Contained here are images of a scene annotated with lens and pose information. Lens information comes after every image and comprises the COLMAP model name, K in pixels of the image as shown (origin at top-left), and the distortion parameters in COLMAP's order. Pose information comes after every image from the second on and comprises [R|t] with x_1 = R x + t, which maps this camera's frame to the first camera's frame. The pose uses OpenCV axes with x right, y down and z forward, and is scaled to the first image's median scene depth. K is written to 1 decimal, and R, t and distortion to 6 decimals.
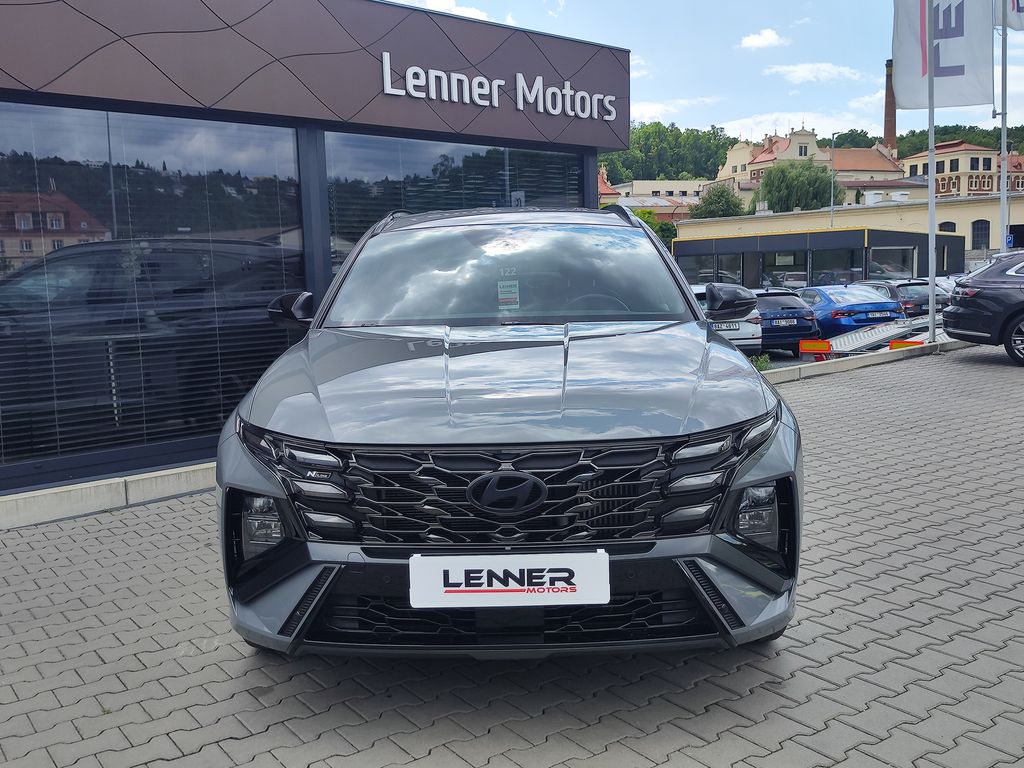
lens RADIAL K [[979.5, 0, 509.0], [0, 979.5, 382.6], [0, 0, 1]] dist [0.004572, 0.000000]
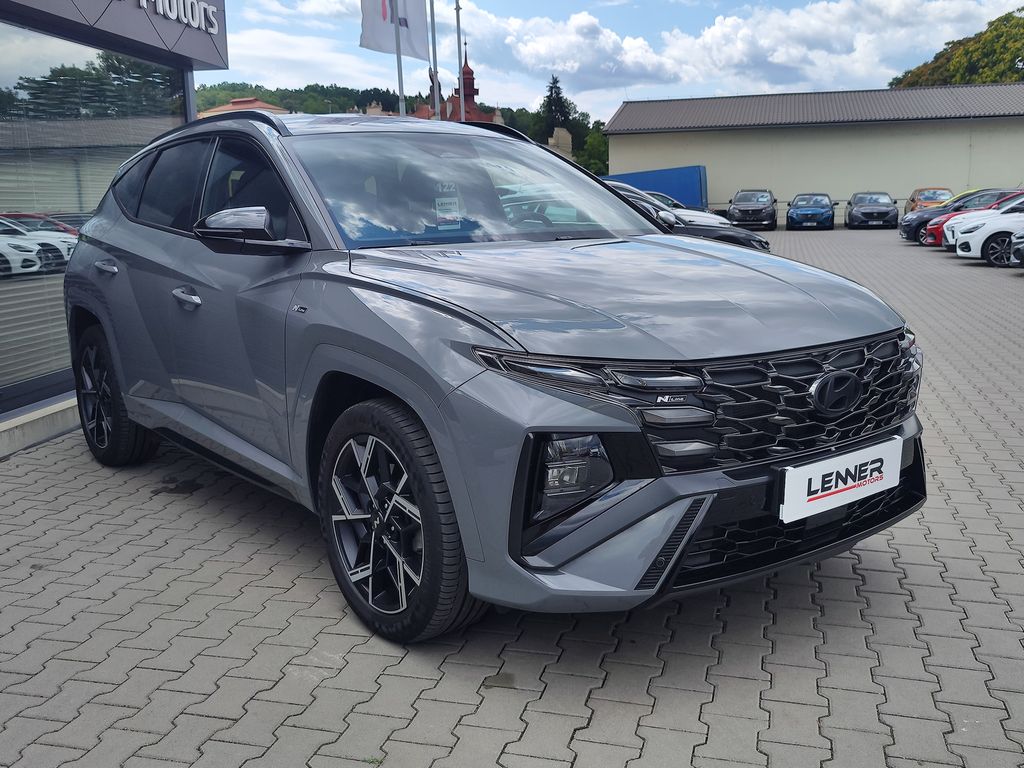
lens RADIAL K [[979.5, 0, 516.2], [0, 979.5, 382.9], [0, 0, 1]] dist [0.004572, 0.000000]
pose [[0.778705, -0.095894, 0.620019, -0.848567], [0.065870, 0.995284, 0.071206, 0.008592], [-0.623923, -0.014608, 0.781349, 0.406848]]
